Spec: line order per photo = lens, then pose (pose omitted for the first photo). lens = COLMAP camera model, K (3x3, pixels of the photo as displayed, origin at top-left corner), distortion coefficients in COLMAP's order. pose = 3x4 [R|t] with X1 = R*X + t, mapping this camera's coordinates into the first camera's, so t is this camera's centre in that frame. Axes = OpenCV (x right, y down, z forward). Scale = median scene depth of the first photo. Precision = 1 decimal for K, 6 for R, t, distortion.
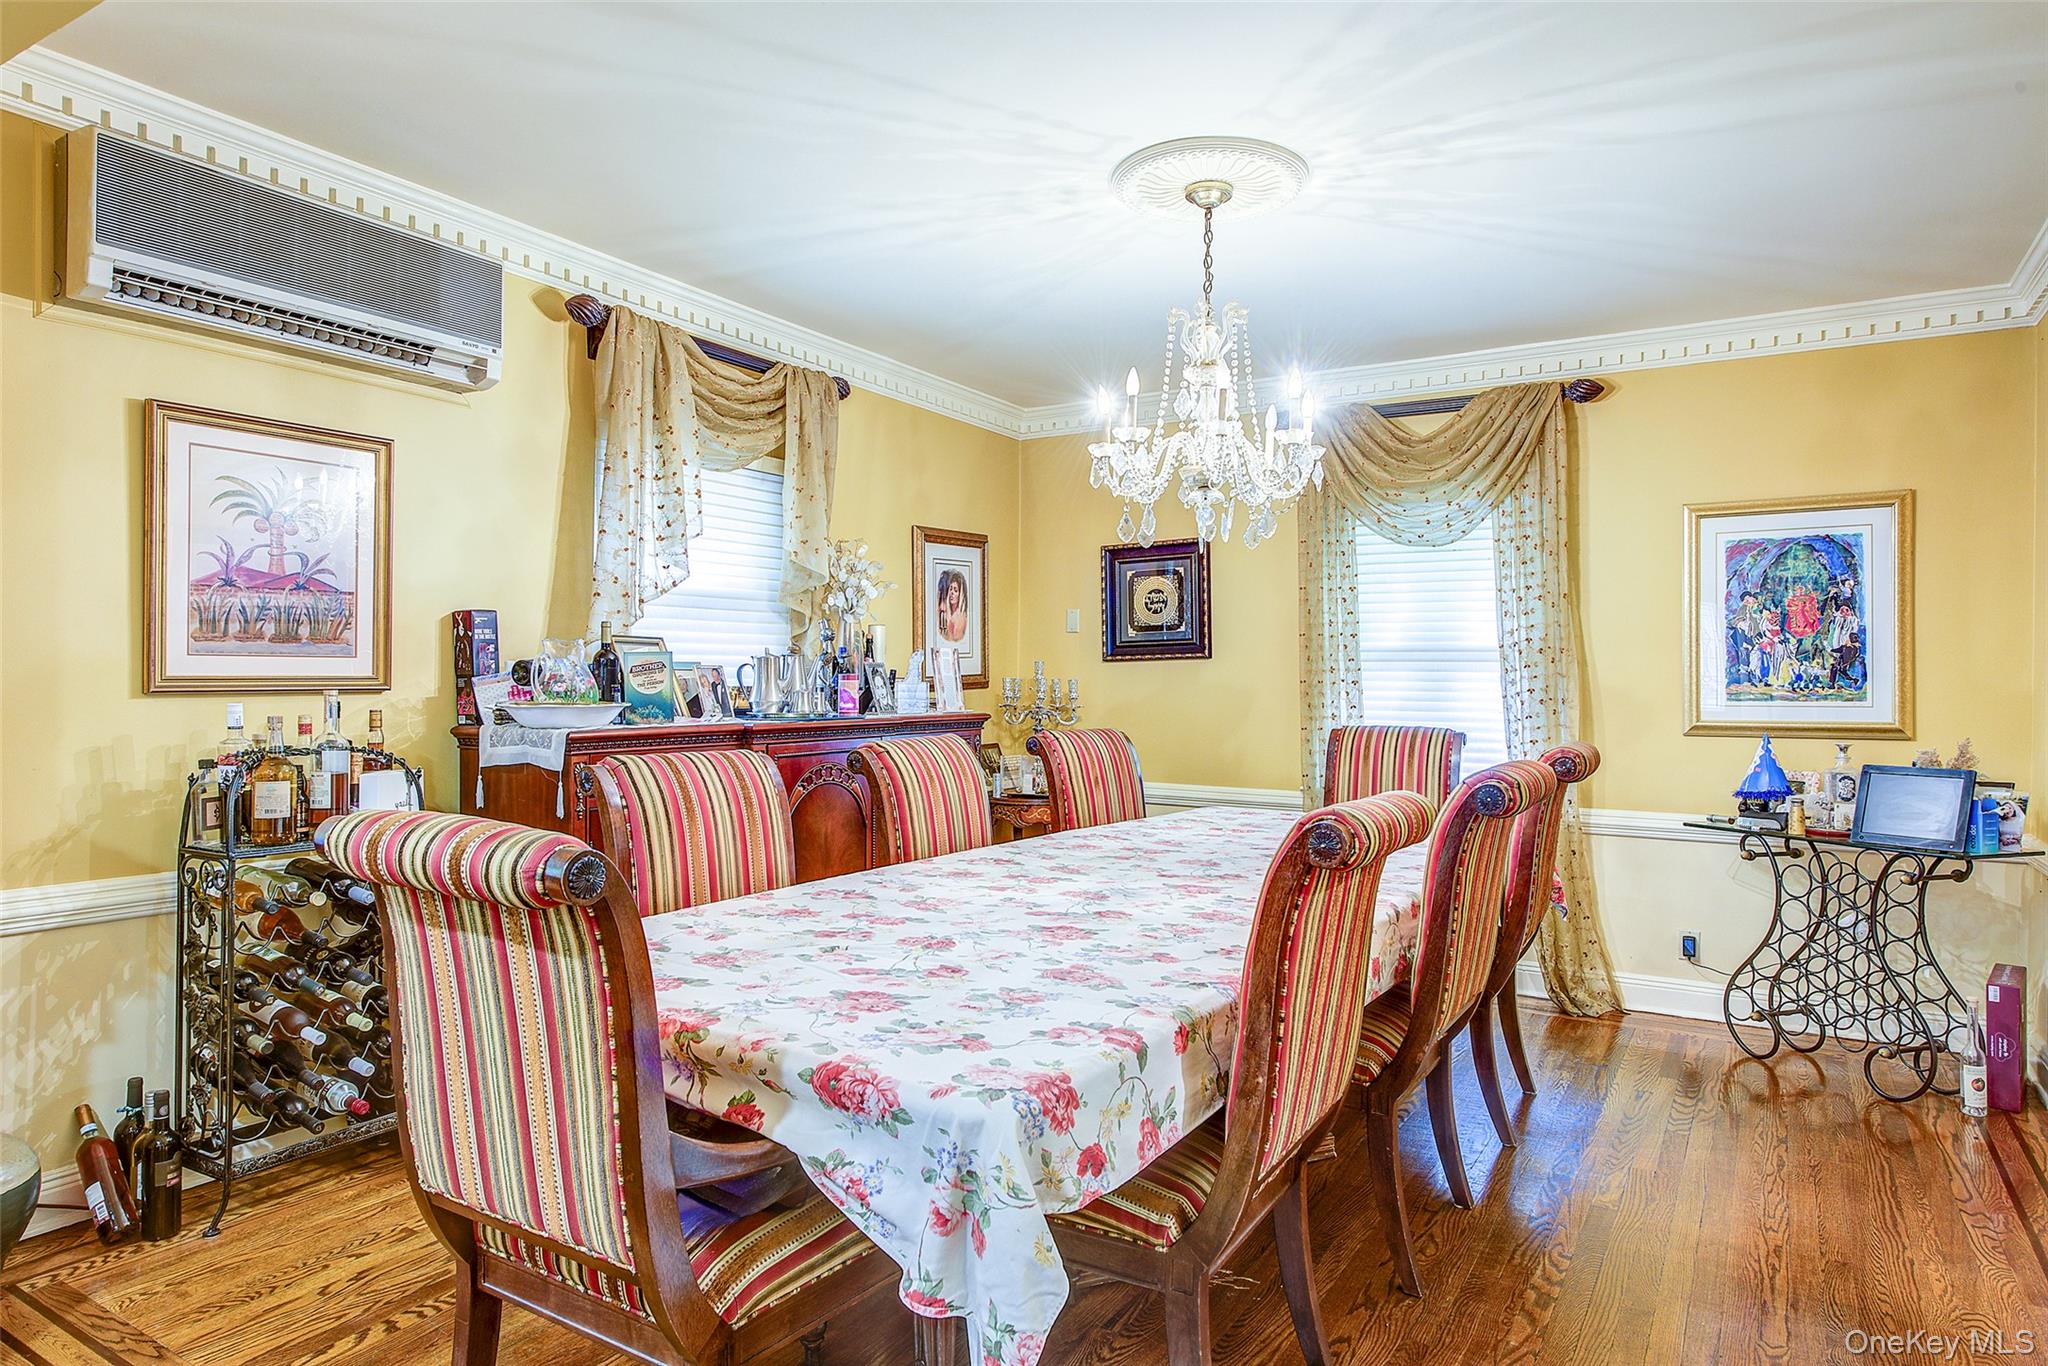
lens RADIAL K [[1215.2, 0, 1026.3], [0, 1215.2, 675.7], [0, 0, 1]] dist [-0.000042, -0.002681]
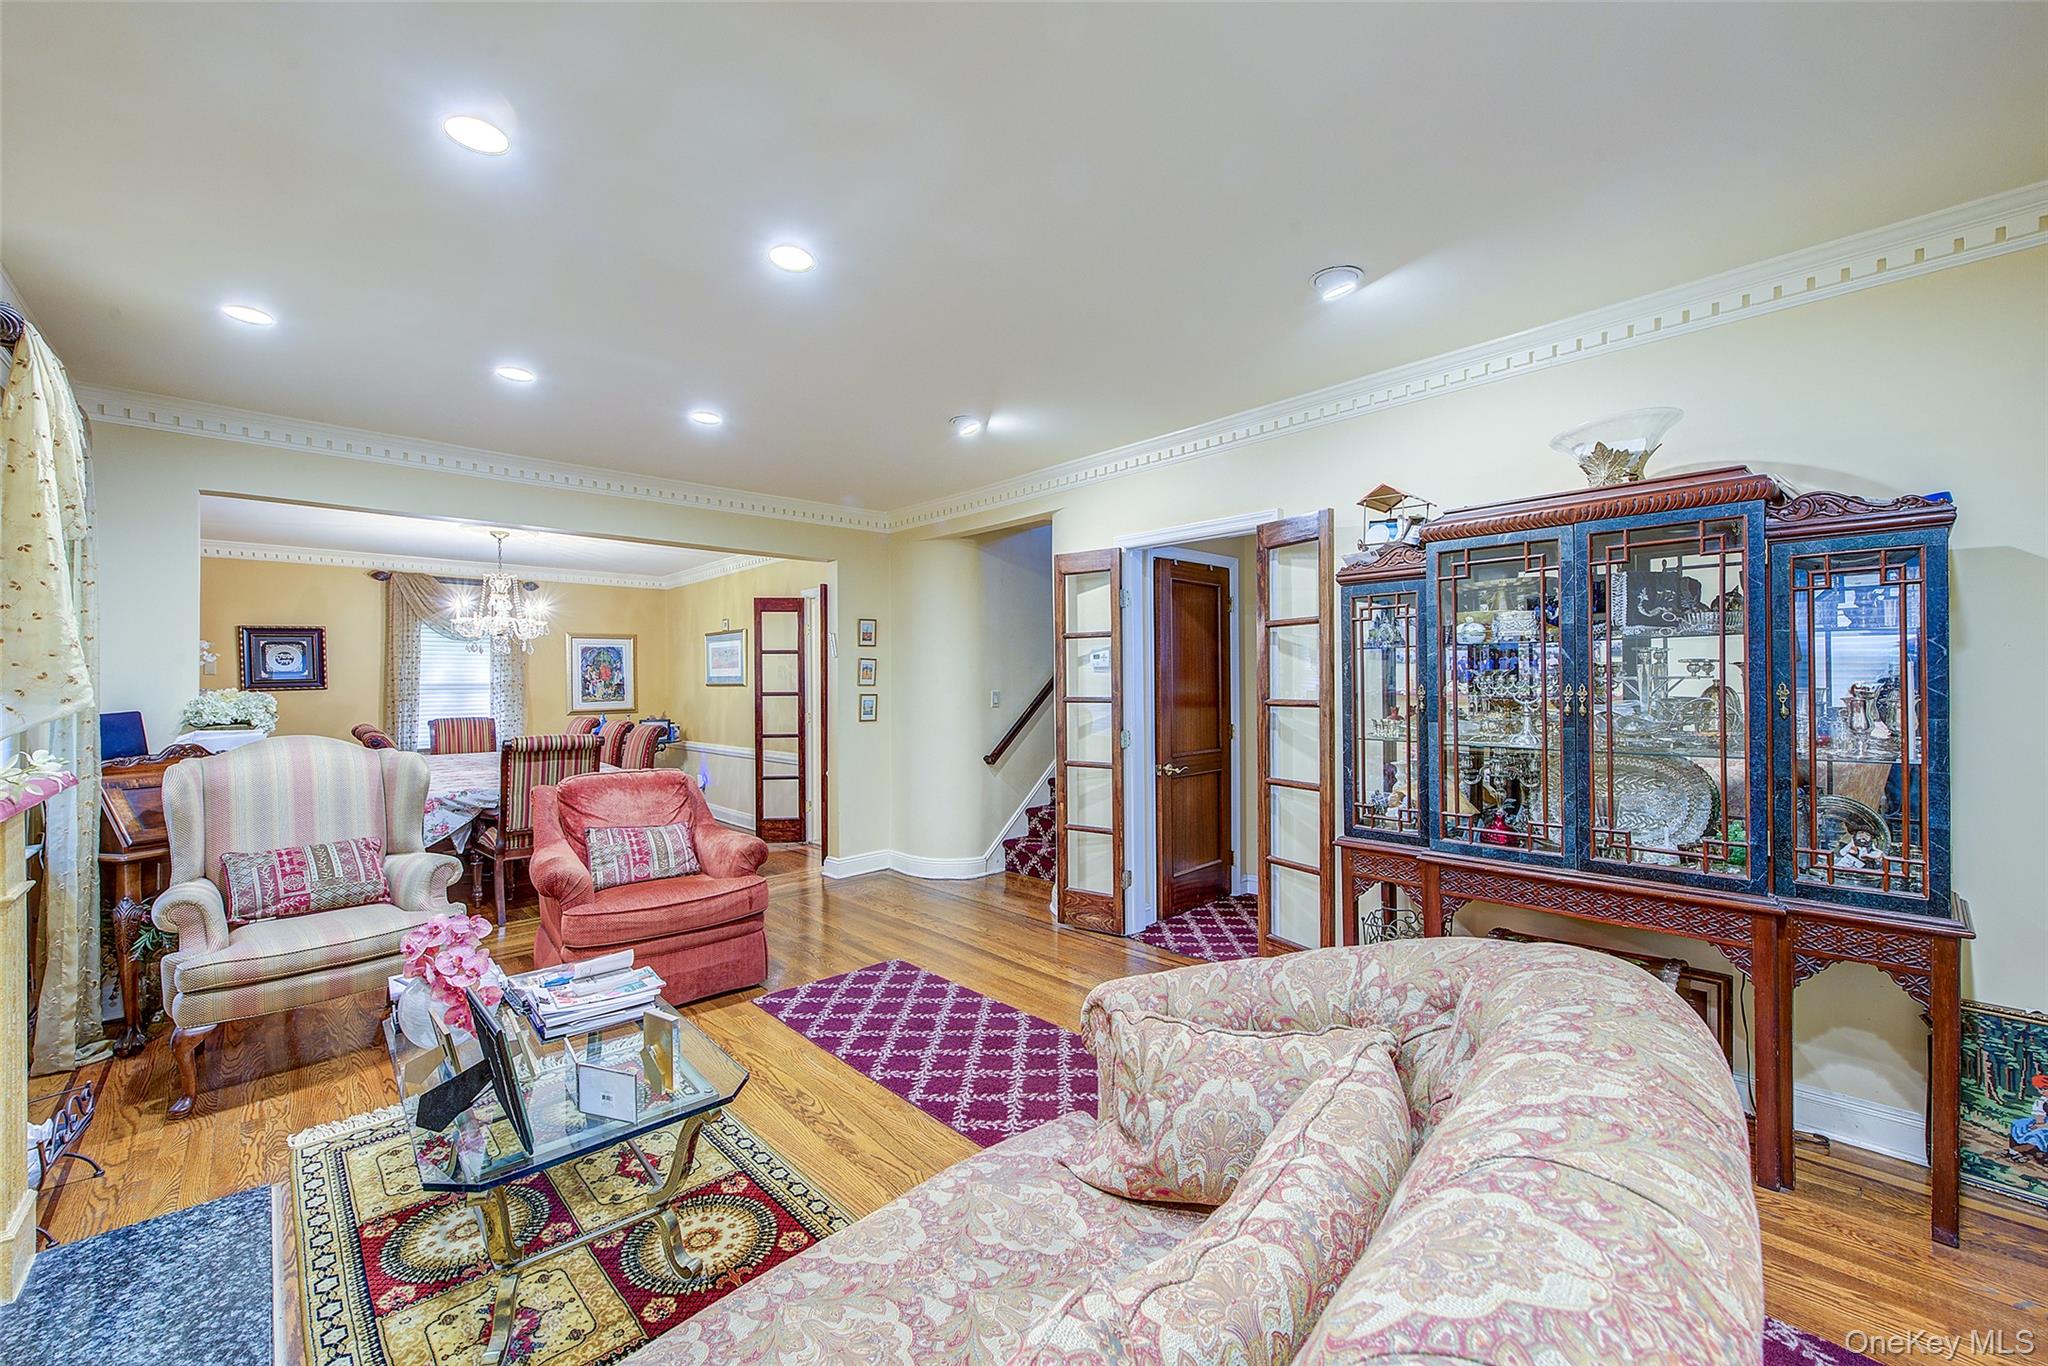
lens RADIAL K [[810.8, 0, 1029.2], [0, 810.8, 680.8], [0, 0, 1]] dist [-0.000752, -0.001718]
pose [[0.260519, -0.006823, 0.965445, -1.178435], [0.008799, 0.999950, 0.004693, -0.035150], [-0.965429, 0.007273, 0.260566, -0.616297]]
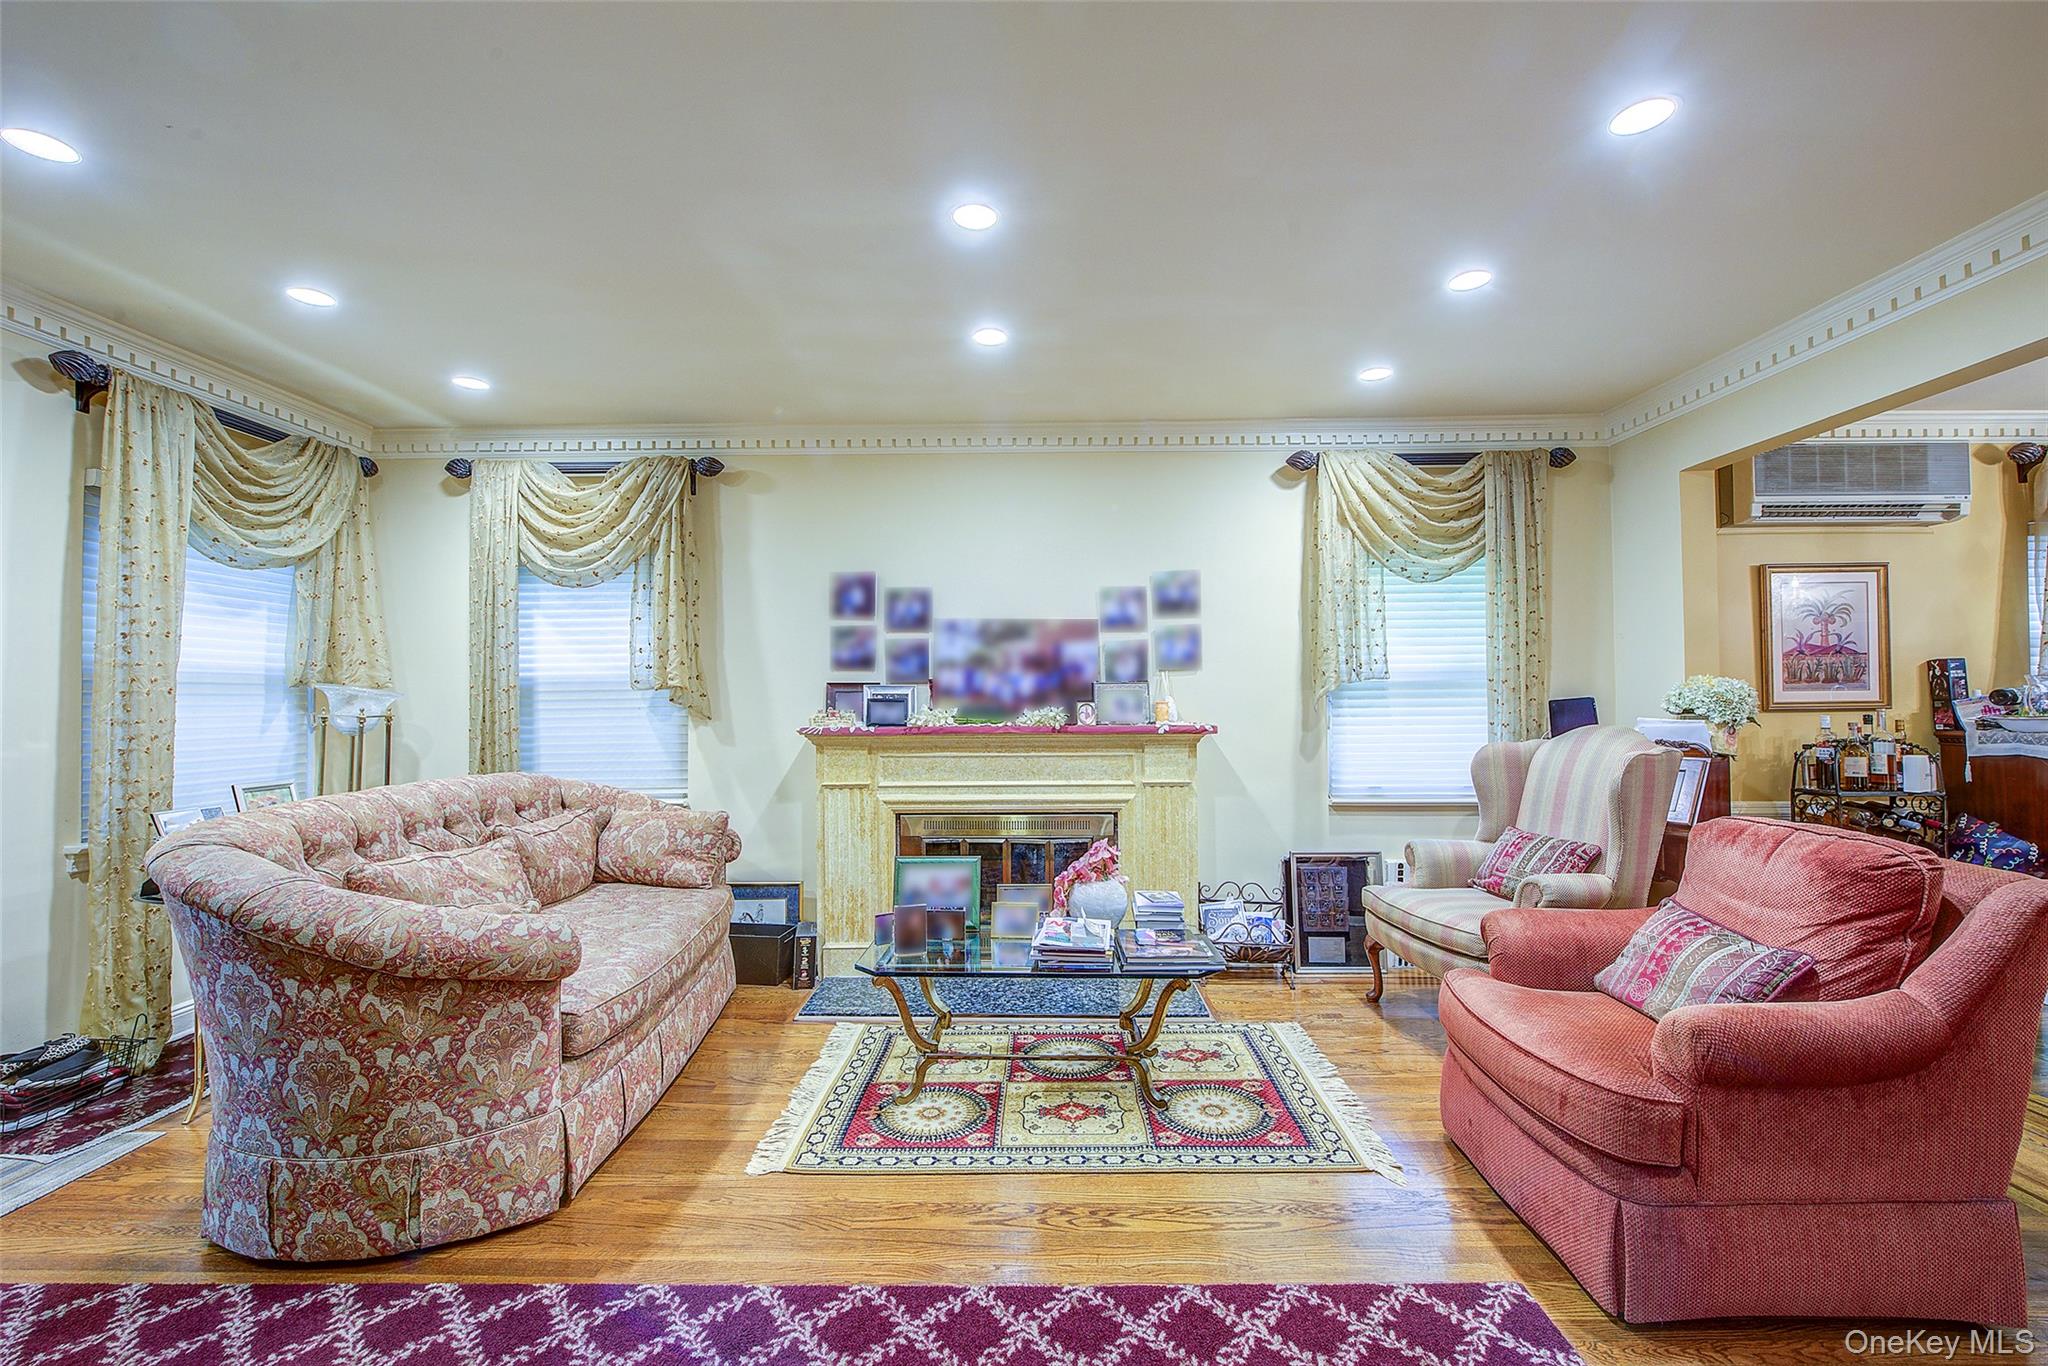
lens RADIAL K [[832.7, 0, 1028.8], [0, 832.7, 680.3], [0, 0, 1]] dist [-0.002873, -0.000979]
pose [[0.510745, -0.034135, -0.859054, -0.123390], [0.010762, 0.999387, -0.033313, -0.002081], [0.859665, 0.007770, 0.510799, -0.553816]]
